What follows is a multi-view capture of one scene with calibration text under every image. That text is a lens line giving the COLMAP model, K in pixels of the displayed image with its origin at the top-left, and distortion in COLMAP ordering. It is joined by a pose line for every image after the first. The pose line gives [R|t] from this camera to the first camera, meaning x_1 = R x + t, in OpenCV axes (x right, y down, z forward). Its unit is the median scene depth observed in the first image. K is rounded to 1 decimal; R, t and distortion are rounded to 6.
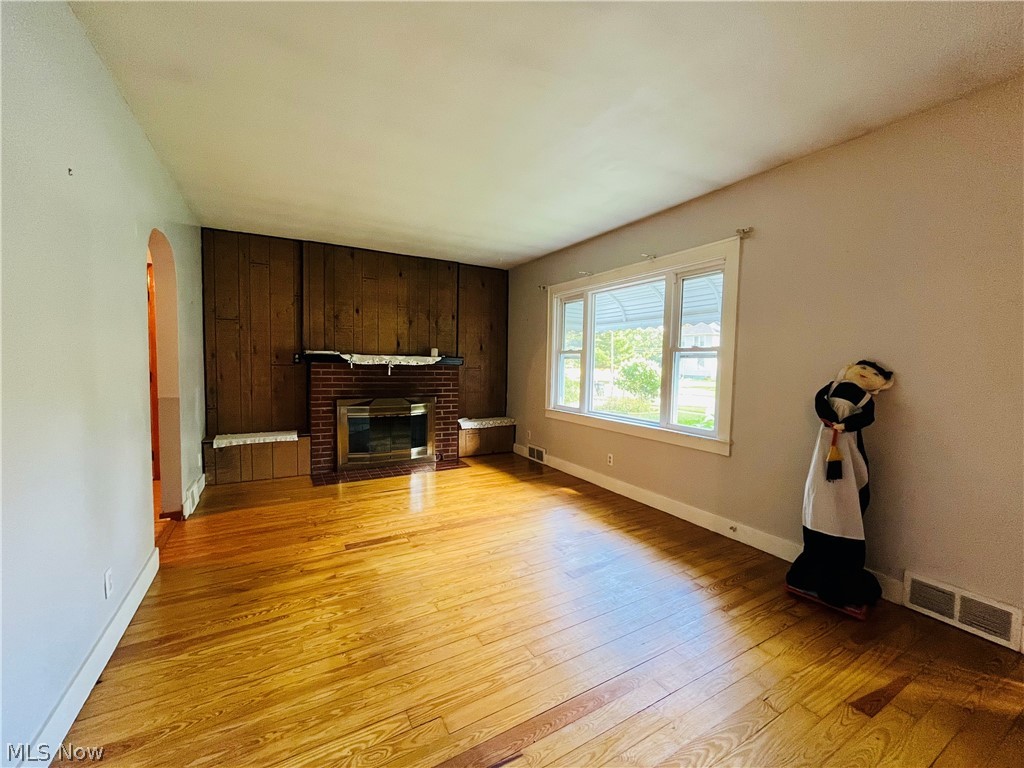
lens RADIAL K [[414.2, 0, 512.0], [0, 414.2, 385.1], [0, 0, 1]] dist [-0.004042, 0.000069]
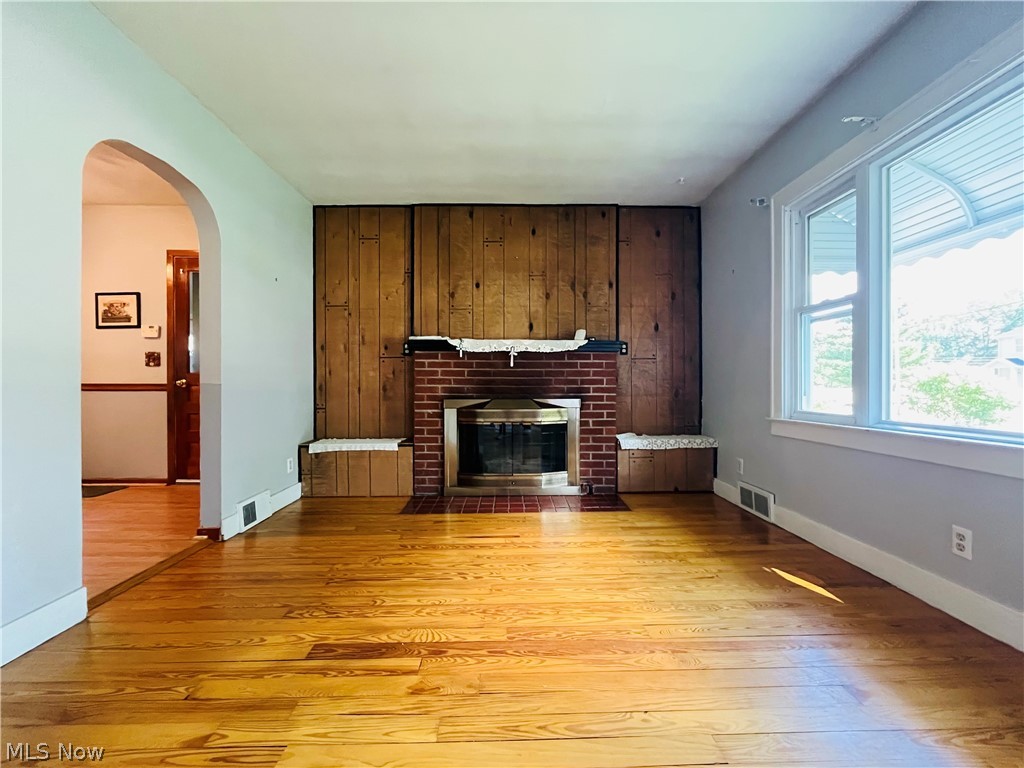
lens RADIAL K [[414.2, 0, 510.8], [0, 414.2, 385.7], [0, 0, 1]] dist [-0.004042, 0.000069]
pose [[0.875820, -0.020098, -0.482219, 0.047894], [-0.007963, 0.998395, -0.056073, 0.051003], [0.482572, 0.052950, 0.874254, 0.394067]]
